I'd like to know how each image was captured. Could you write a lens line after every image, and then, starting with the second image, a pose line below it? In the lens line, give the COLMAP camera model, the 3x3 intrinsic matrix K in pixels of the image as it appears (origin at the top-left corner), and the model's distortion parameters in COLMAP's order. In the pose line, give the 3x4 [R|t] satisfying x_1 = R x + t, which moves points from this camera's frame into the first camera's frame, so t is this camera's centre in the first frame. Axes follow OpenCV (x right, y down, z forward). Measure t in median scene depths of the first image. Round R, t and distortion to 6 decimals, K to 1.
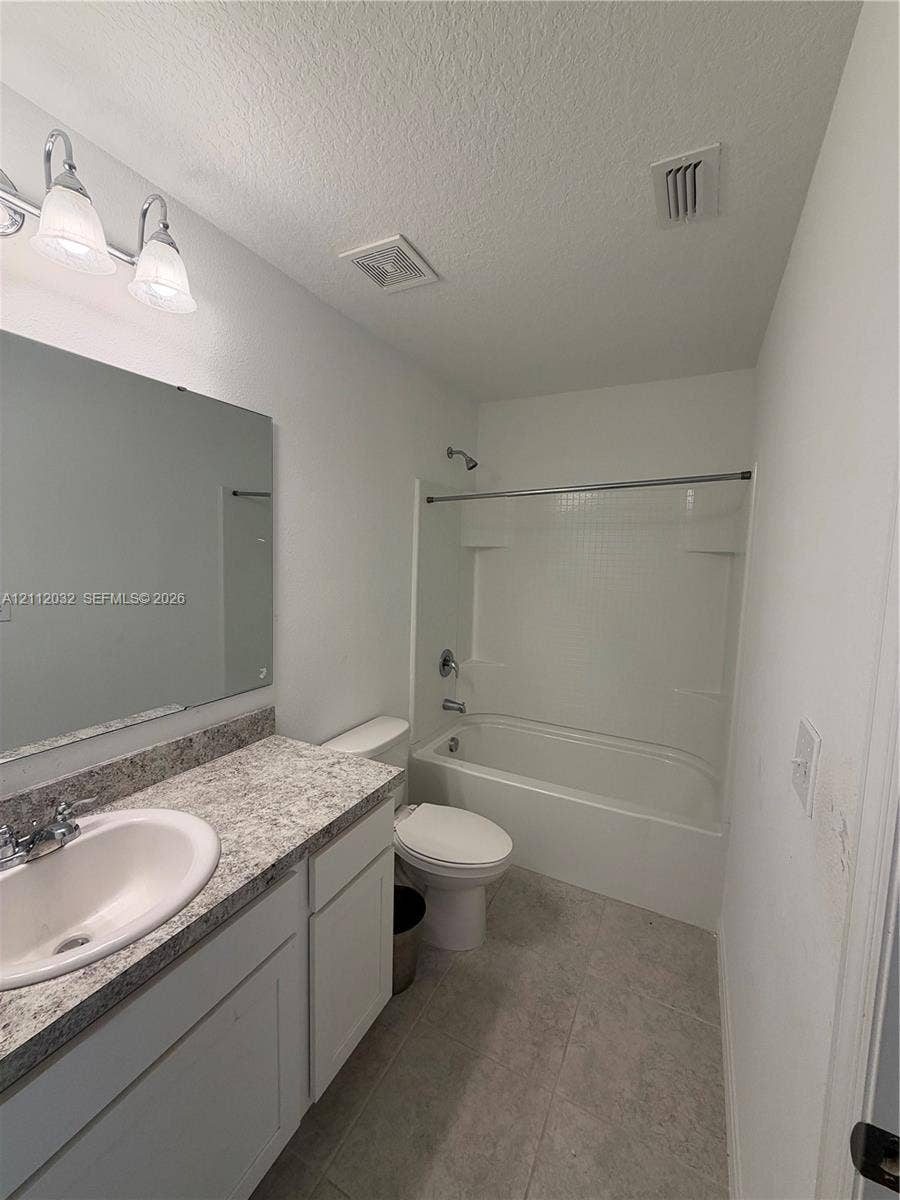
lens RADIAL K [[478.4, 0, 452.1], [0, 478.4, 597.3], [0, 0, 1]] dist [-0.001742, 0.000087]
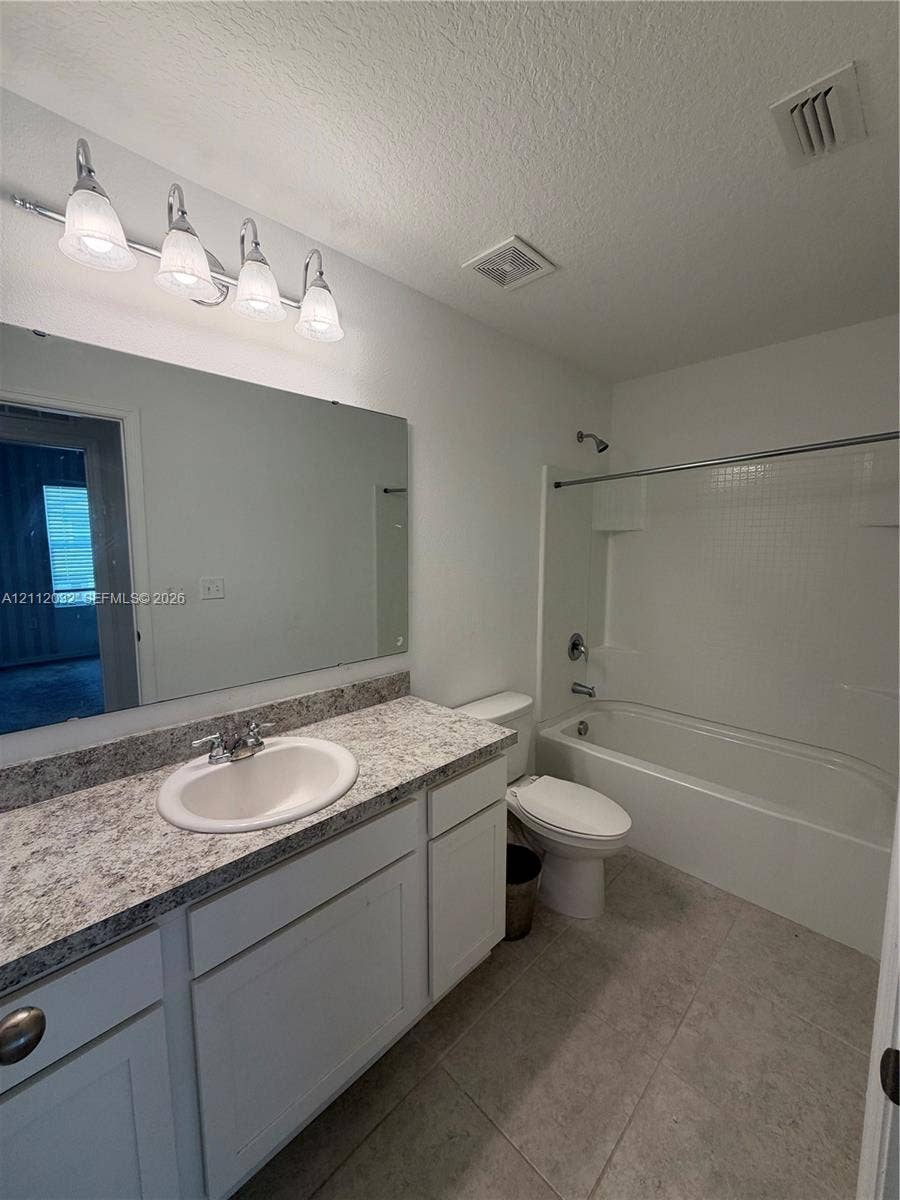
lens RADIAL K [[478.4, 0, 452.1], [0, 478.4, 597.3], [0, 0, 1]] dist [-0.001742, 0.000087]
pose [[0.953654, 0.007696, -0.300807, 0.087354], [-0.003629, 0.999894, 0.014076, 0.041326], [0.300883, -0.012332, 0.953581, -0.079658]]
